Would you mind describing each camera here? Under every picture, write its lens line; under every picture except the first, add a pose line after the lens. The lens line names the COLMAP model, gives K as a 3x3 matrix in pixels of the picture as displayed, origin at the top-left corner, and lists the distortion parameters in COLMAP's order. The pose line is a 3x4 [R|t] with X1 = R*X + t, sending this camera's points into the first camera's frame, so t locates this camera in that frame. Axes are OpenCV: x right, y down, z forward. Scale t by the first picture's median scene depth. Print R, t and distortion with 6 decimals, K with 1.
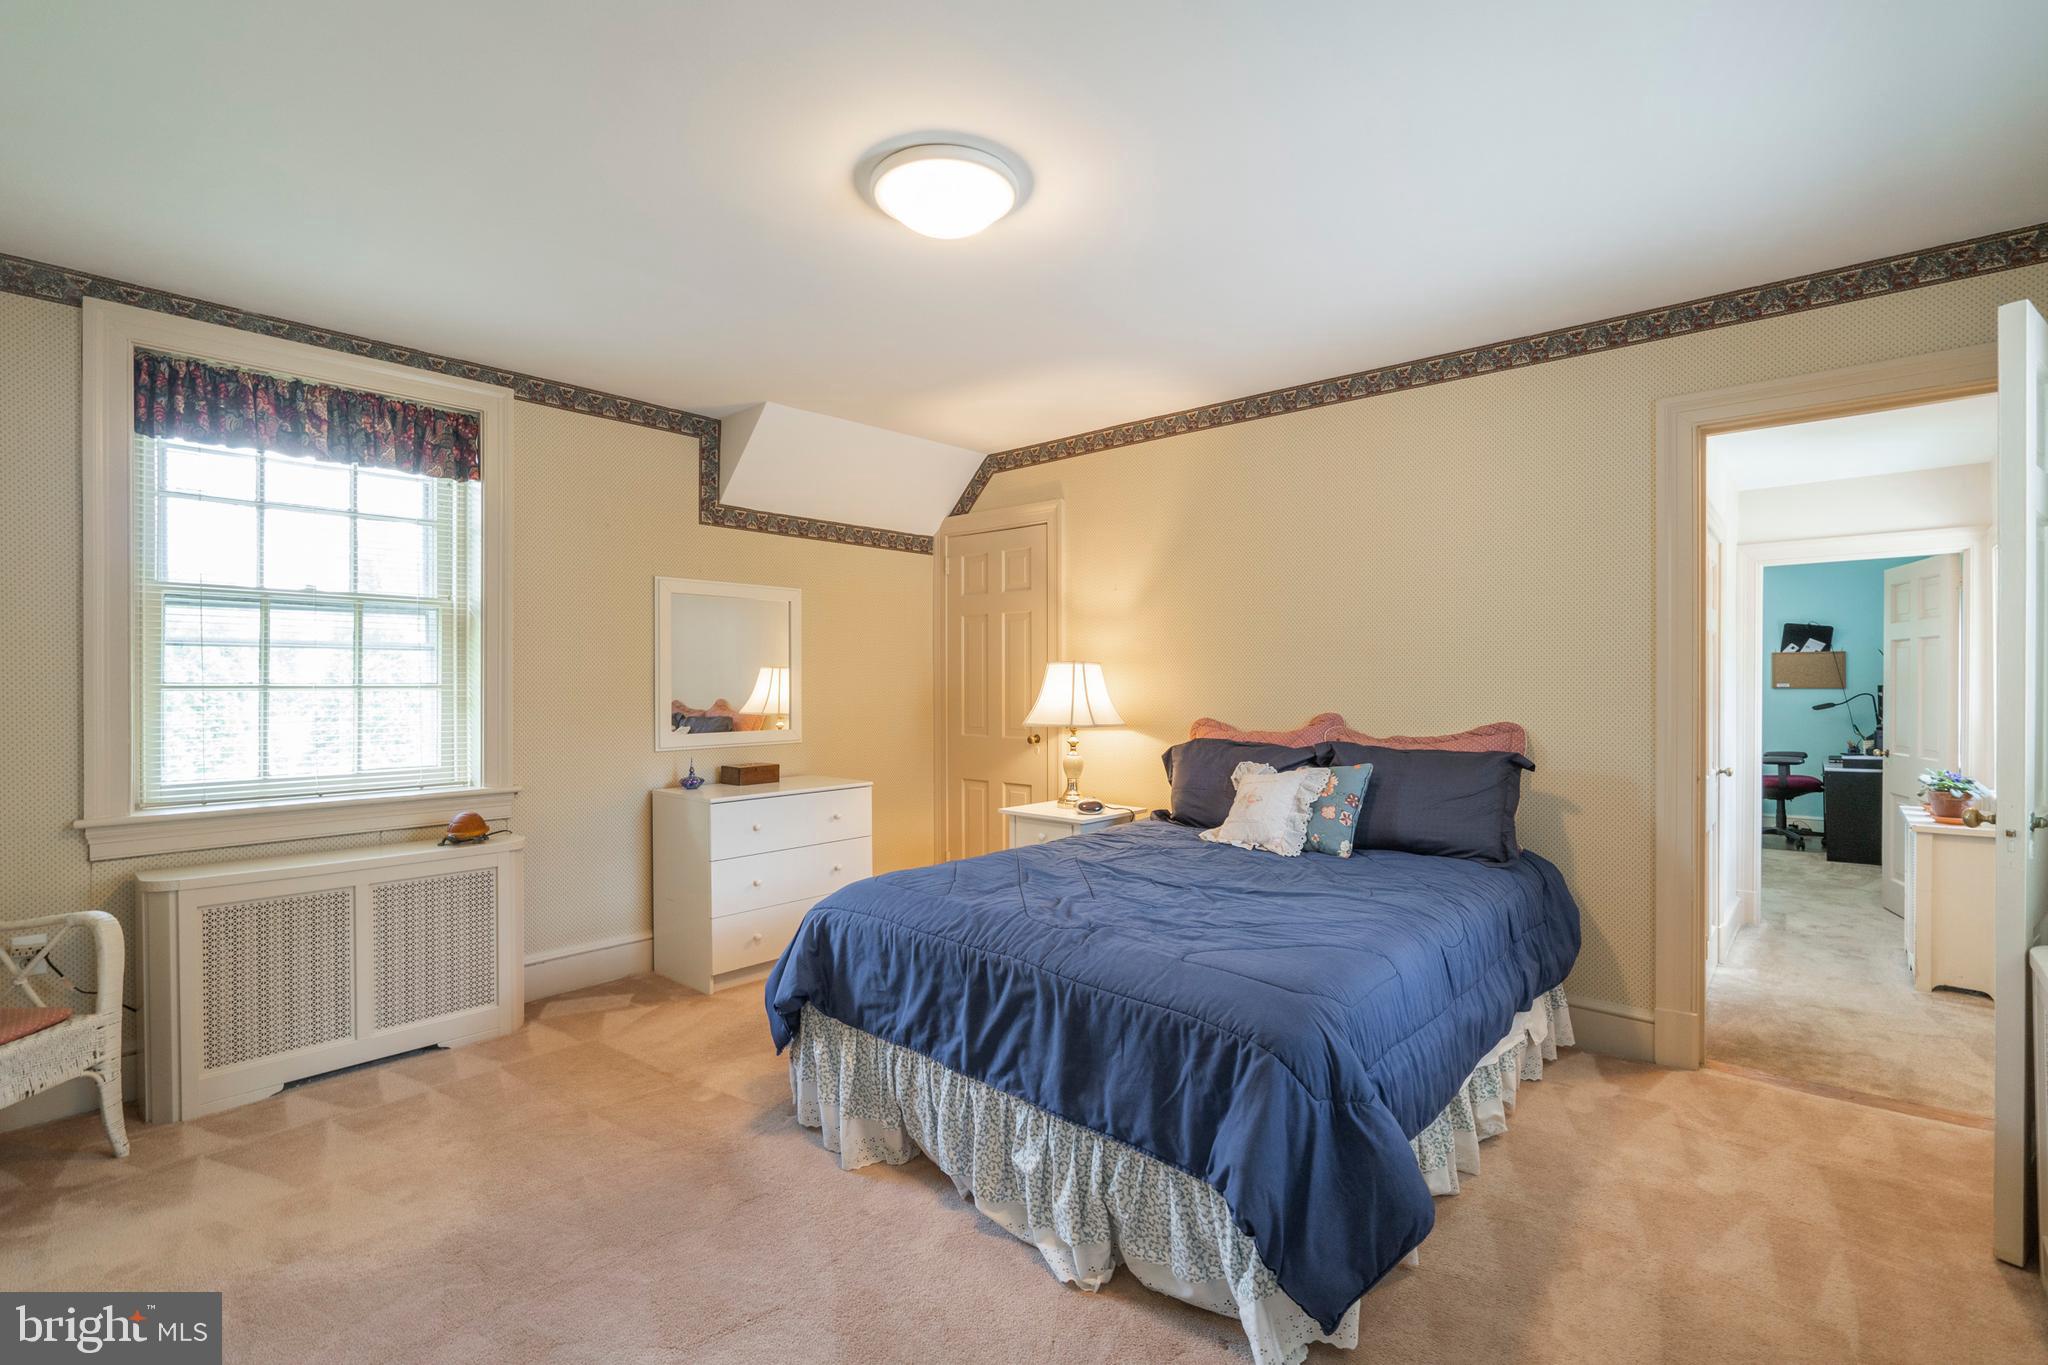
lens RADIAL K [[937.4, 0, 1022.8], [0, 937.4, 683.1], [0, 0, 1]] dist [-0.006423, 0.000392]
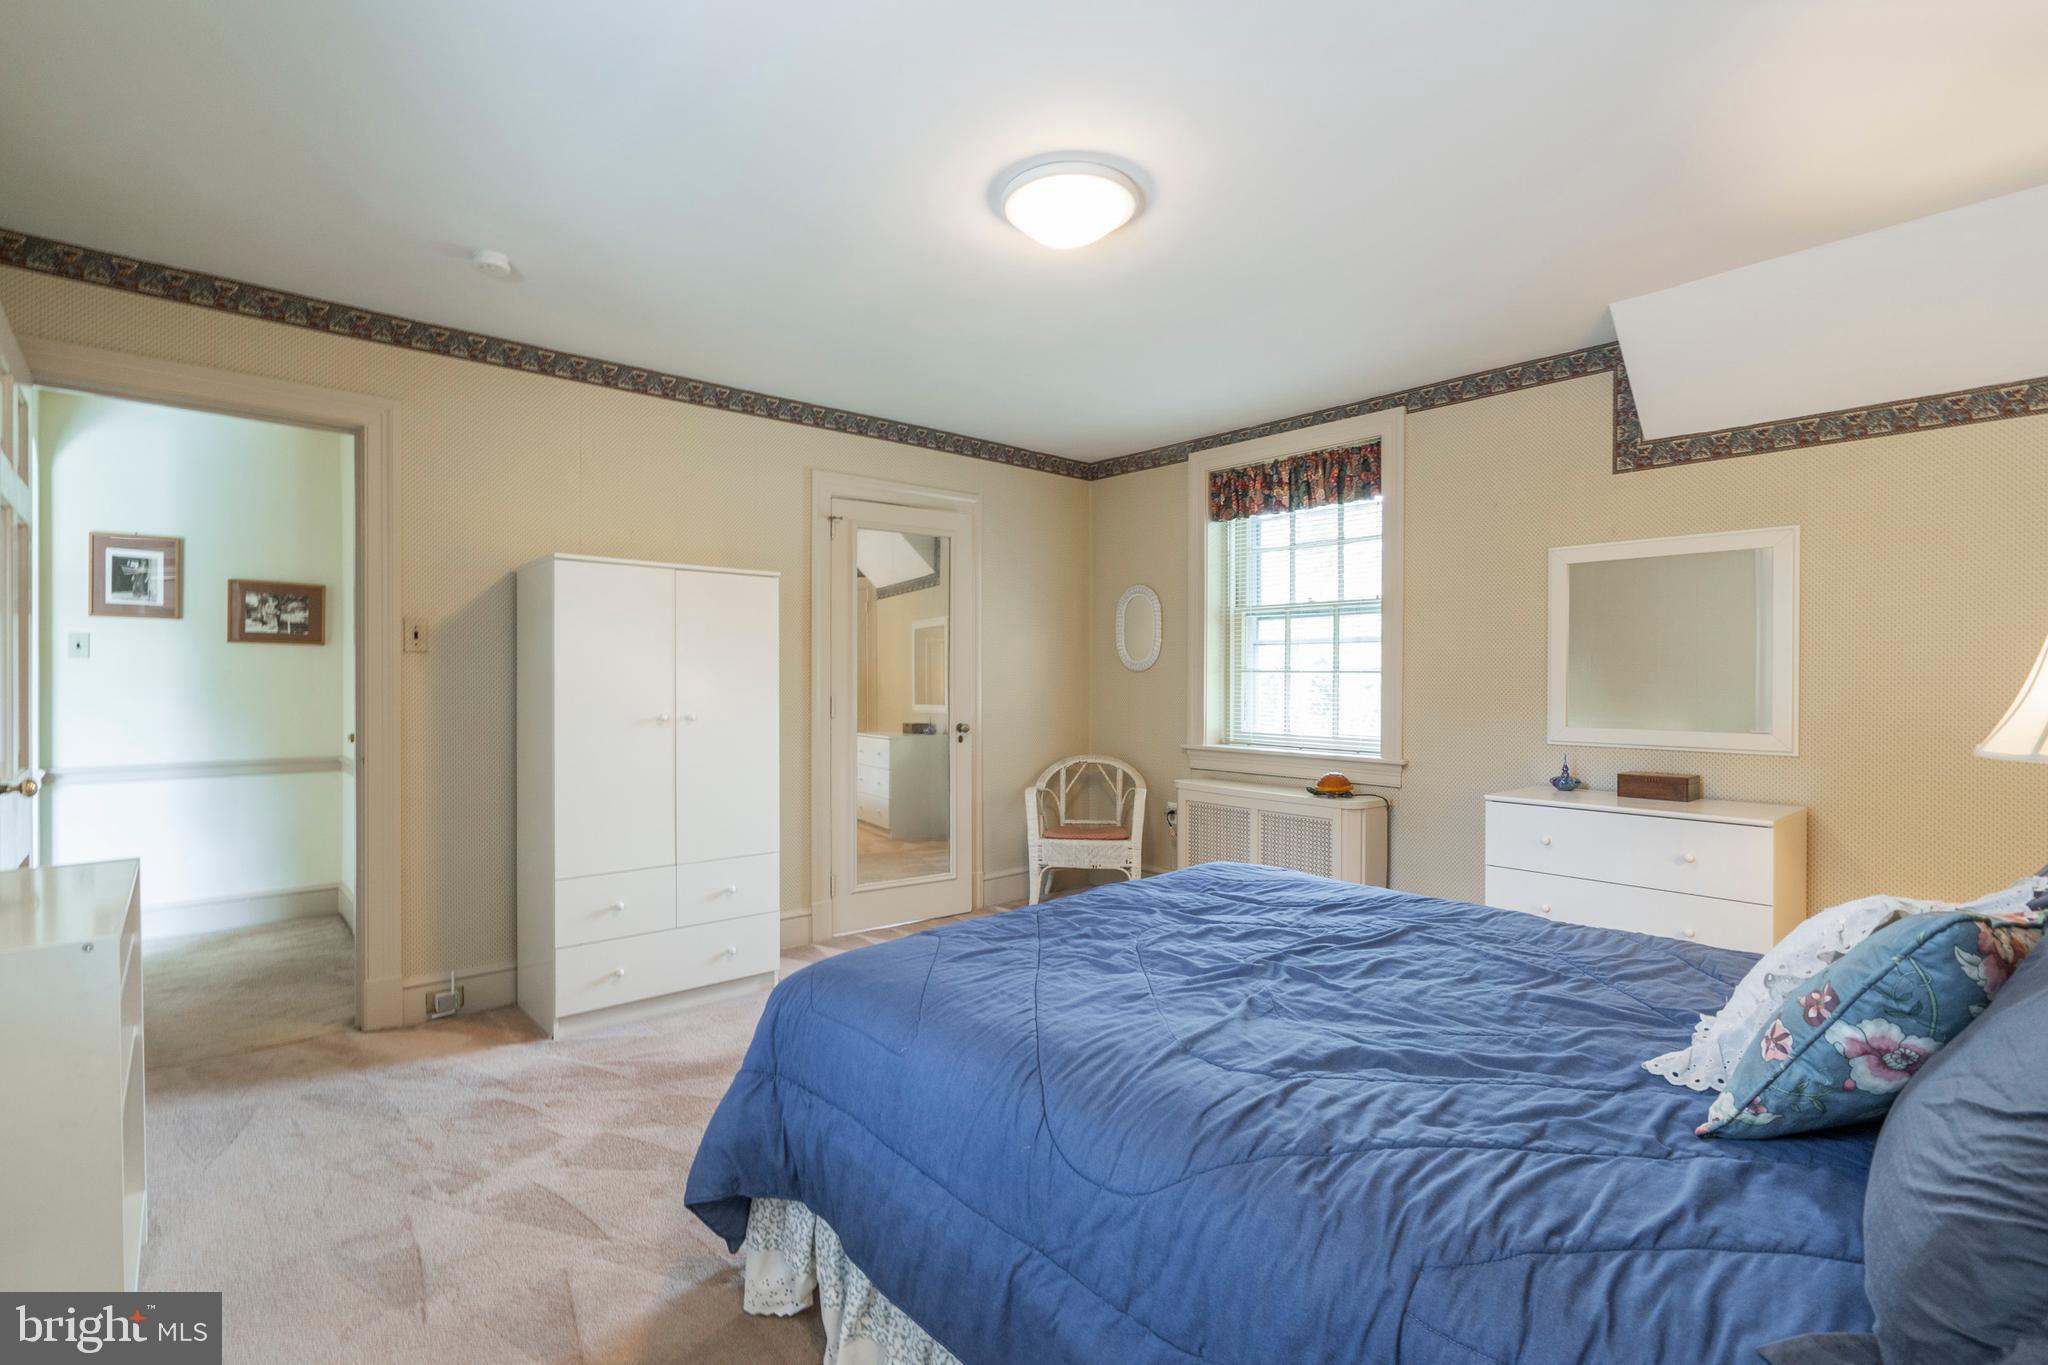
lens RADIAL K [[937.4, 0, 1020.2], [0, 937.4, 684.9], [0, 0, 1]] dist [-0.006423, 0.000392]
pose [[-0.124989, 0.011749, -0.992089, 0.674215], [0.001110, 0.999931, 0.011702, 0.007088], [0.992157, 0.000361, -0.124994, 0.729195]]
